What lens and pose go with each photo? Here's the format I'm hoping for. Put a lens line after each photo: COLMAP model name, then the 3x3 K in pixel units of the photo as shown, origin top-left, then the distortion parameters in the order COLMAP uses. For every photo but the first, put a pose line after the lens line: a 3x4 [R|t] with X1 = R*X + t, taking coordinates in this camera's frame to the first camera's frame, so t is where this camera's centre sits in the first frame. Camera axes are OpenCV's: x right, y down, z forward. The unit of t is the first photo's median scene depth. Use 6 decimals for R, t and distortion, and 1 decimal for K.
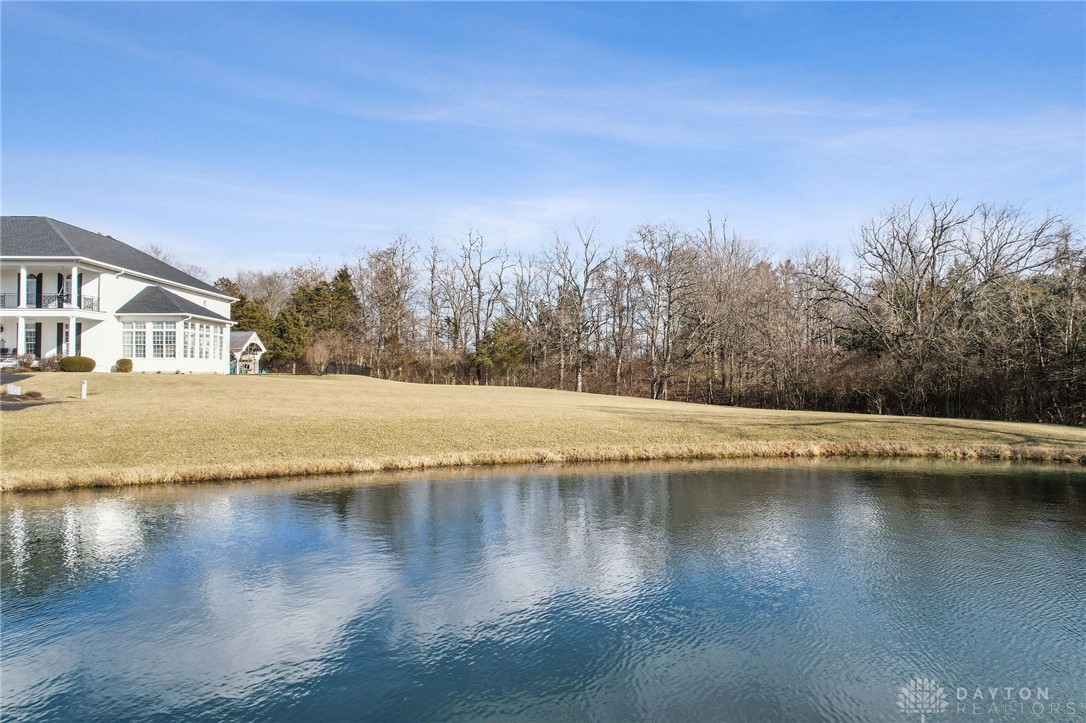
lens RADIAL K [[709.8, 0, 543.0], [0, 709.8, 361.5], [0, 0, 1]] dist [-0.025071, 0.000890]
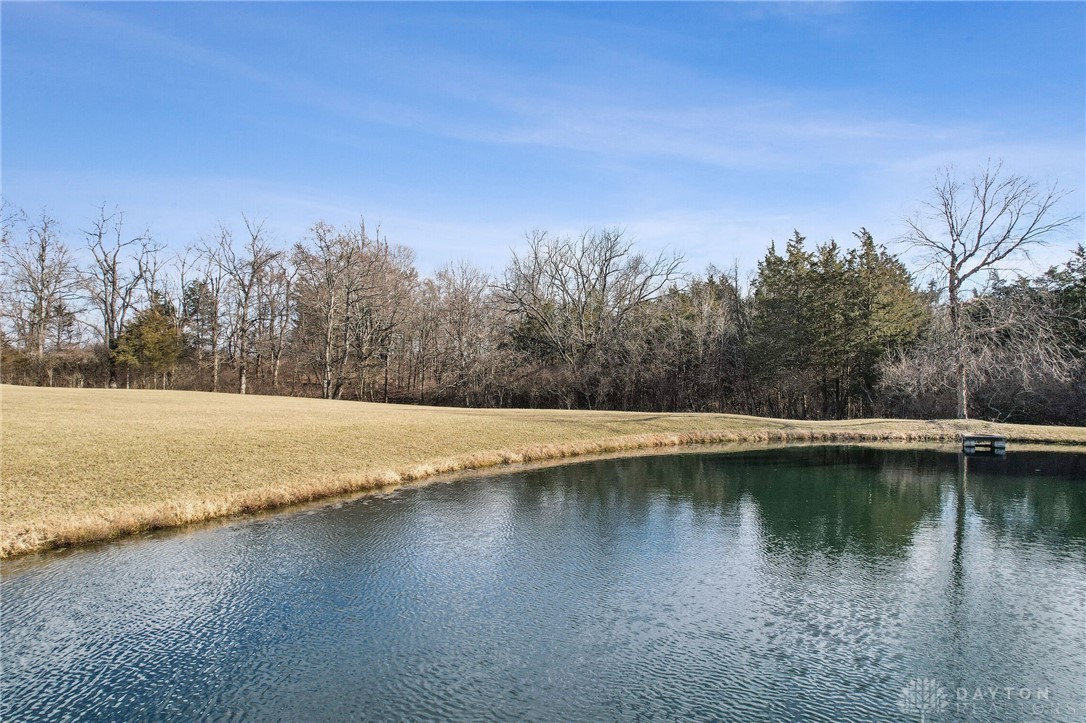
lens RADIAL K [[697.8, 0, 543.0], [0, 697.8, 361.5], [0, 0, 1]] dist [-0.001366, 0.001099]
pose [[0.831552, 0.013166, 0.555290, -0.129814], [-0.013049, 0.999906, -0.004168, -0.001928], [-0.555293, -0.003779, 0.831646, 0.021228]]
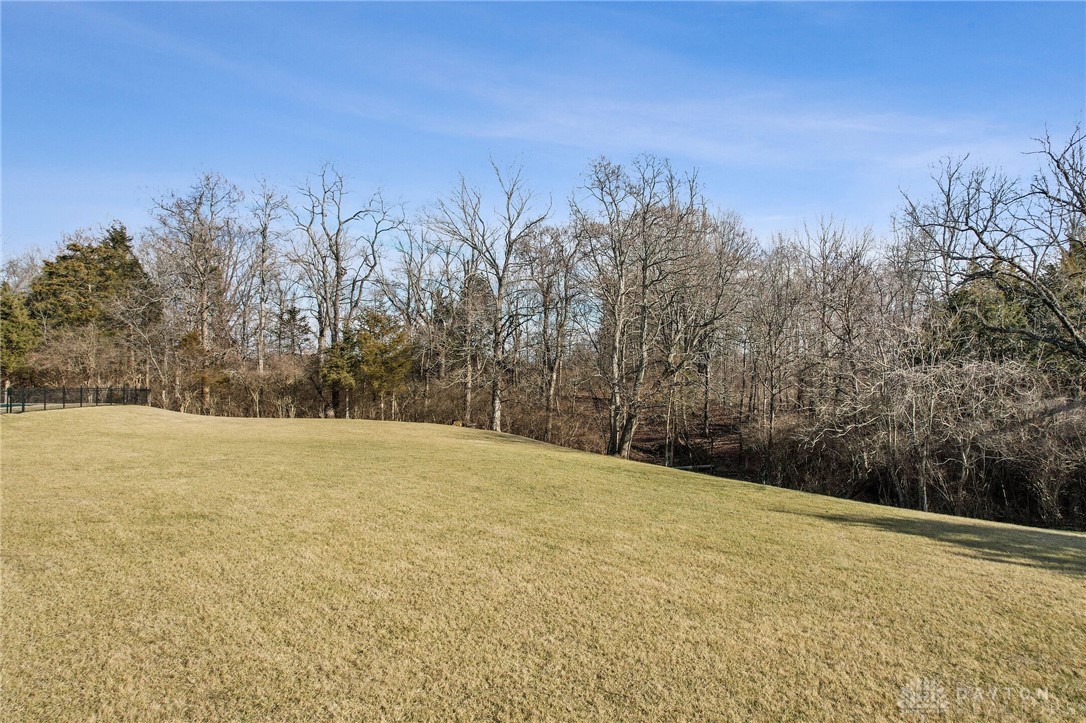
lens RADIAL K [[709.8, 0, 543.0], [0, 709.8, 361.5], [0, 0, 1]] dist [-0.025071, 0.000890]
pose [[0.989832, 0.003482, 0.142196, 0.001549], [-0.003428, 0.999994, -0.000626, -0.015294], [-0.142198, 0.000132, 0.989838, 0.364927]]
